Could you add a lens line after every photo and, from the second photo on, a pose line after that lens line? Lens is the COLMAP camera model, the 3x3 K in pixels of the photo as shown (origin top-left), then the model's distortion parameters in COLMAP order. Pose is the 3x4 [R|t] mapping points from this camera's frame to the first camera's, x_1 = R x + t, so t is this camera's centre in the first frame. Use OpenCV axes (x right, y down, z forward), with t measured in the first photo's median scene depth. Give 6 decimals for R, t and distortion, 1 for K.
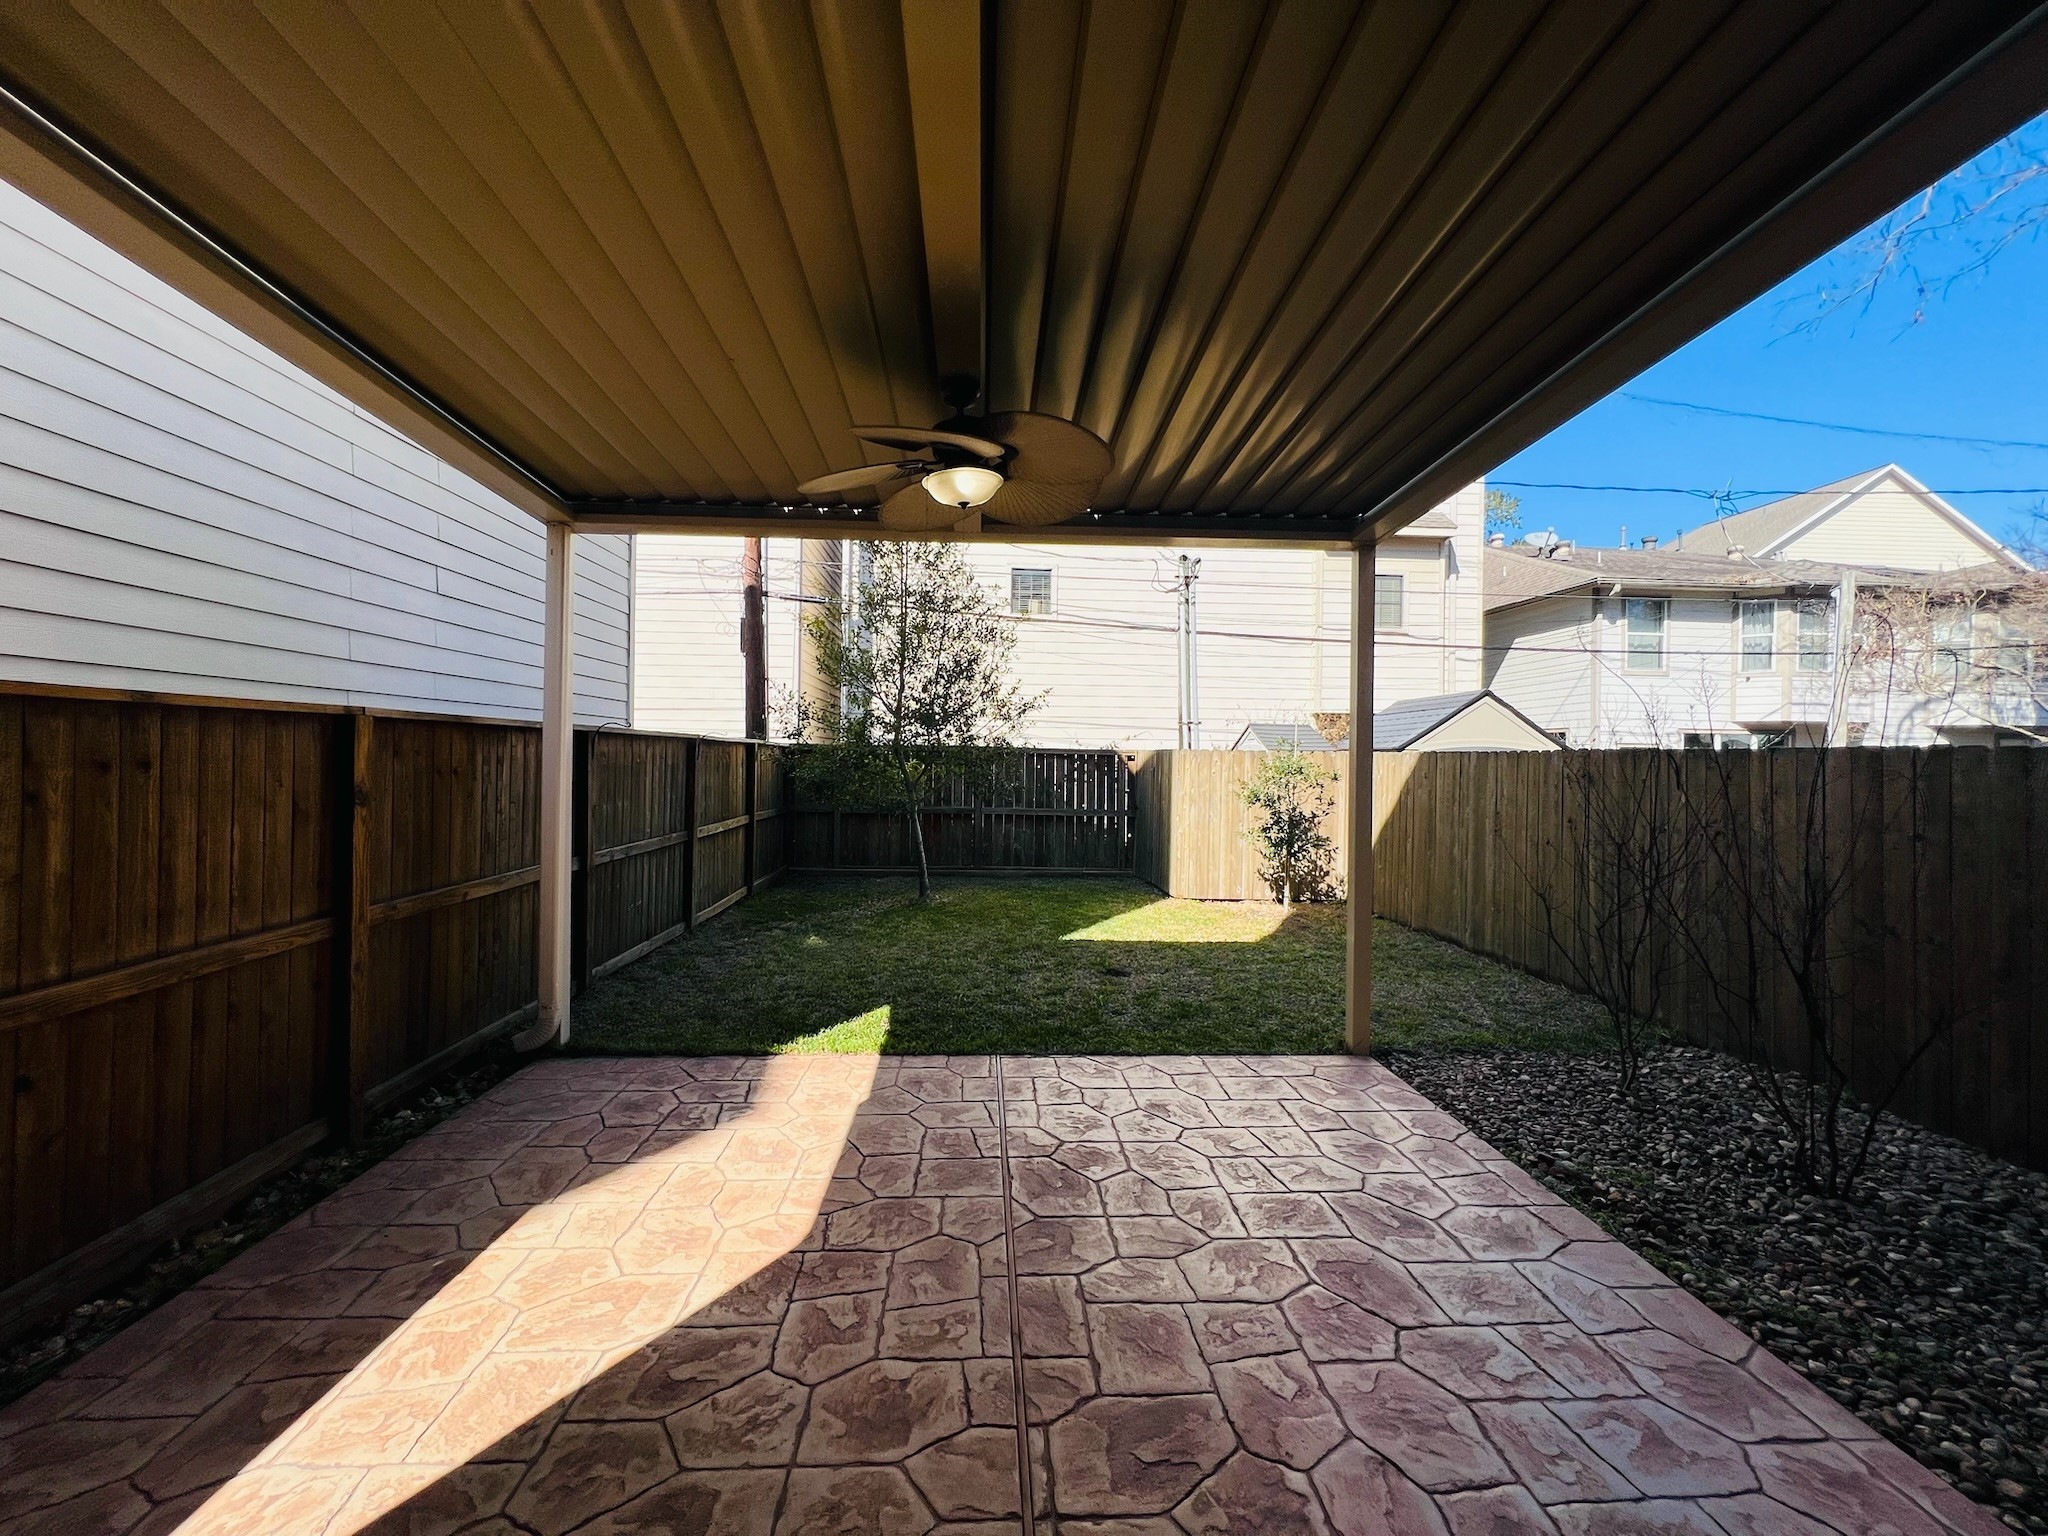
lens RADIAL K [[821.0, 0, 1021.6], [0, 821.0, 761.6], [0, 0, 1]] dist [-0.002620, 0.000290]
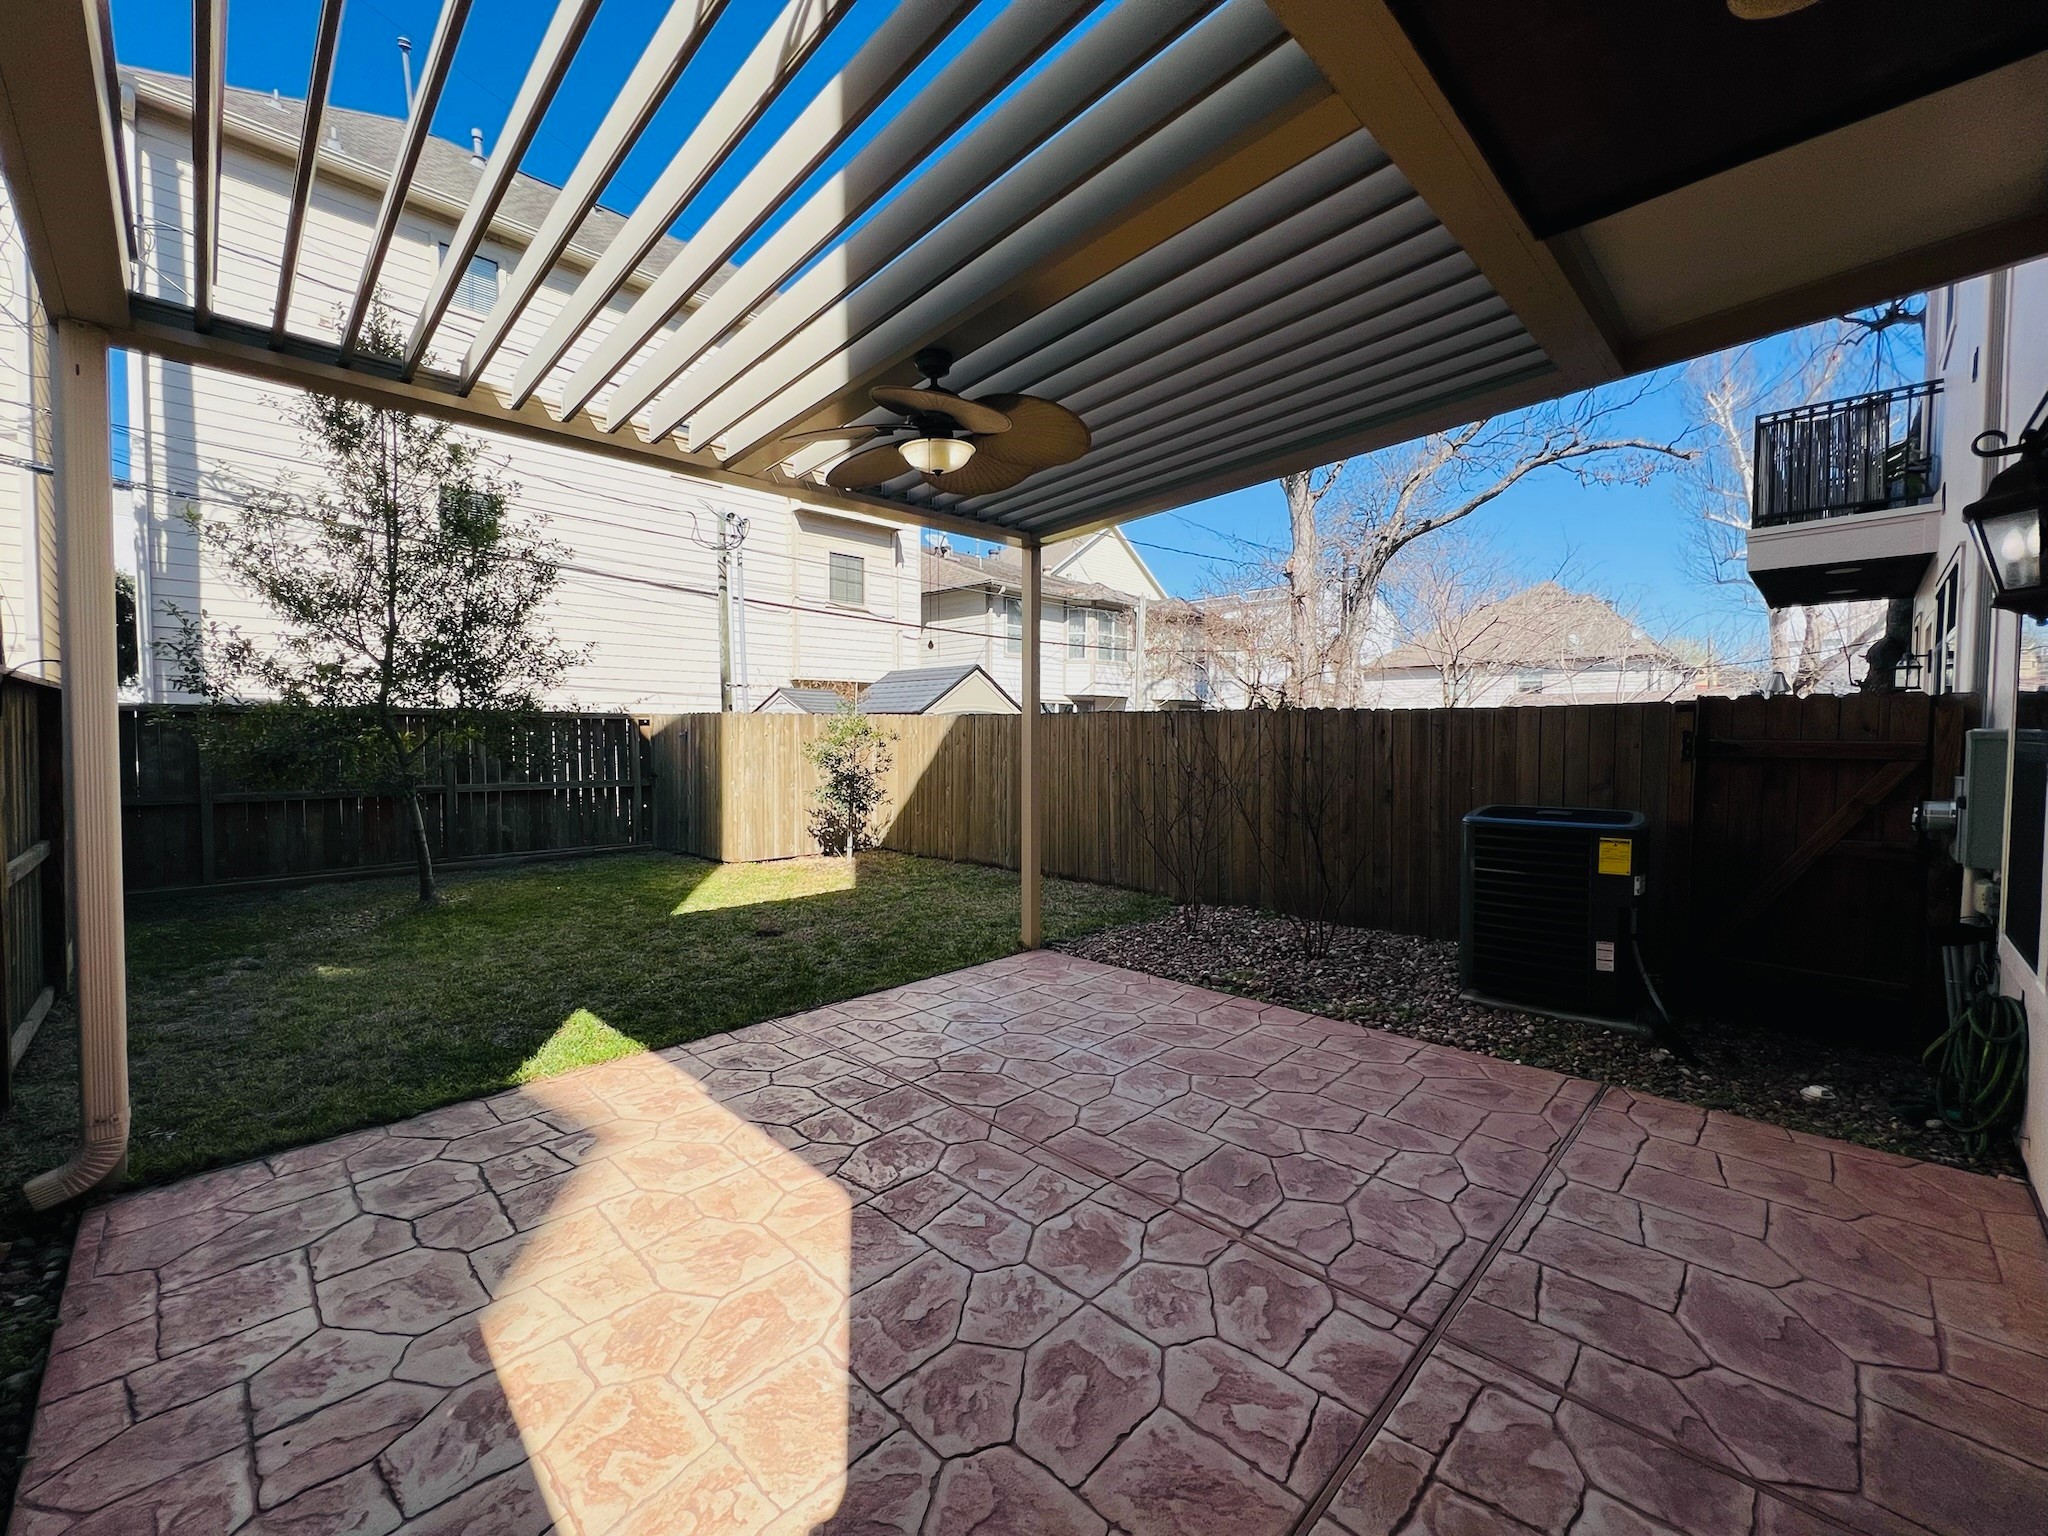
lens RADIAL K [[821.0, 0, 1021.6], [0, 821.0, 761.6], [0, 0, 1]] dist [-0.002620, 0.000290]
pose [[0.737451, -0.037366, 0.674366, -0.528171], [0.010898, 0.998997, 0.043436, 0.013144], [-0.675313, -0.024682, 0.737118, 0.099167]]
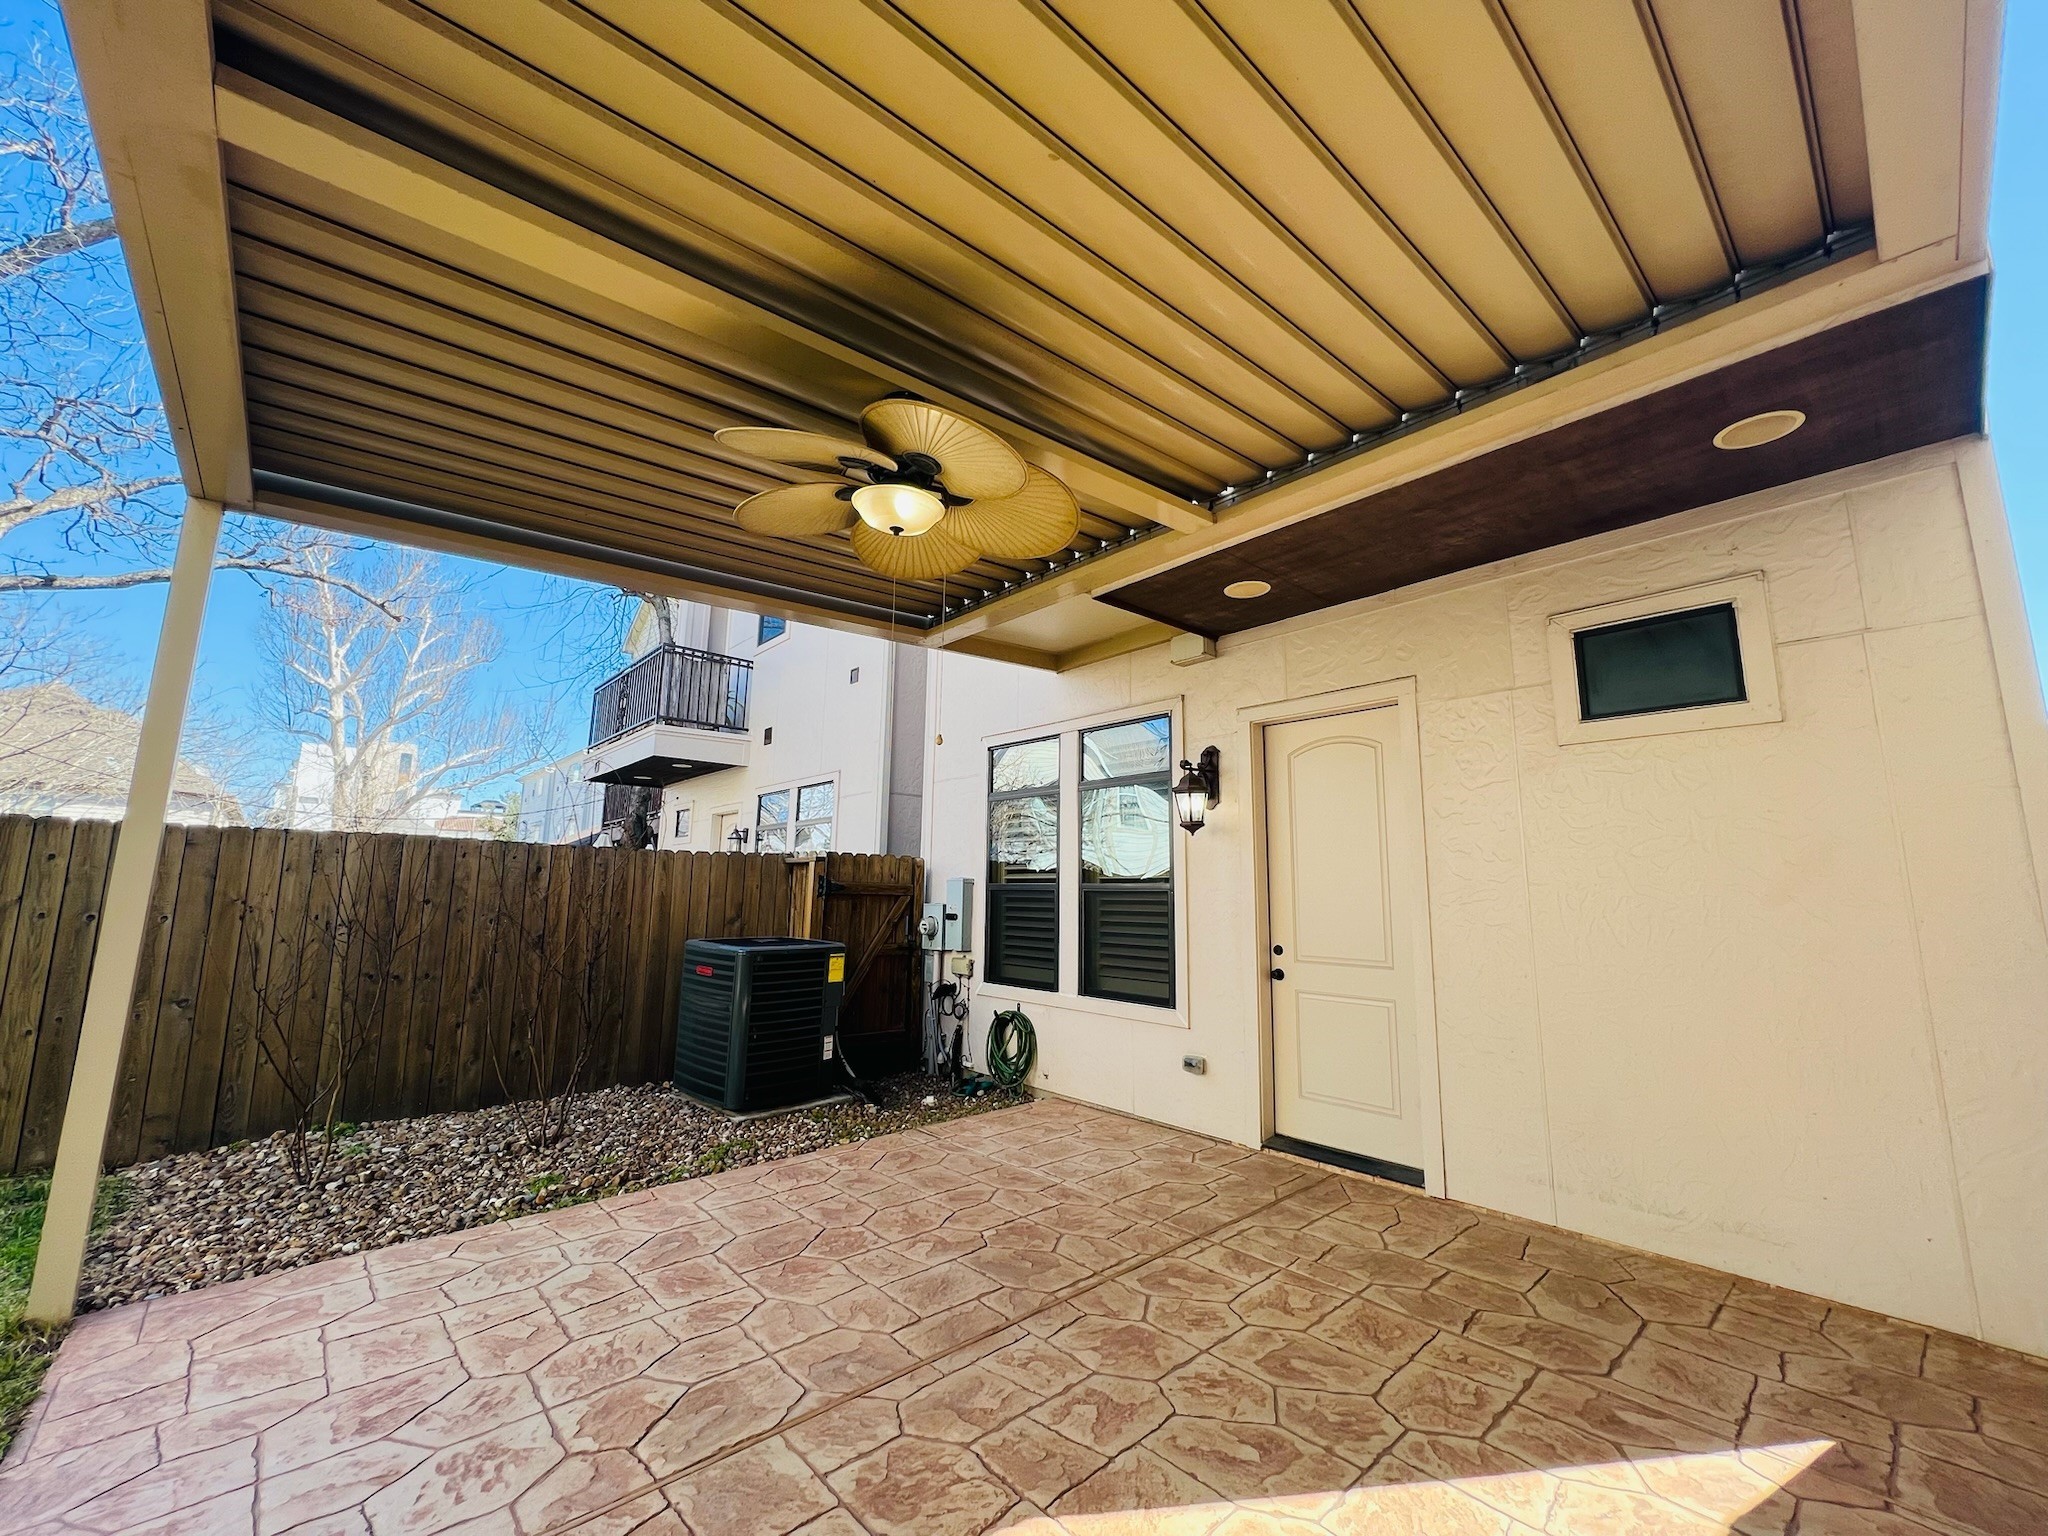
lens RADIAL K [[816.0, 0, 1021.4], [0, 816.0, 761.5], [0, 0, 1]] dist [0.000075, 0.000172]
pose [[-0.630682, 0.105034, 0.768901, -0.586443], [-0.021332, 0.988078, -0.152472, 0.044798], [-0.775748, -0.112563, -0.620922, 1.035584]]
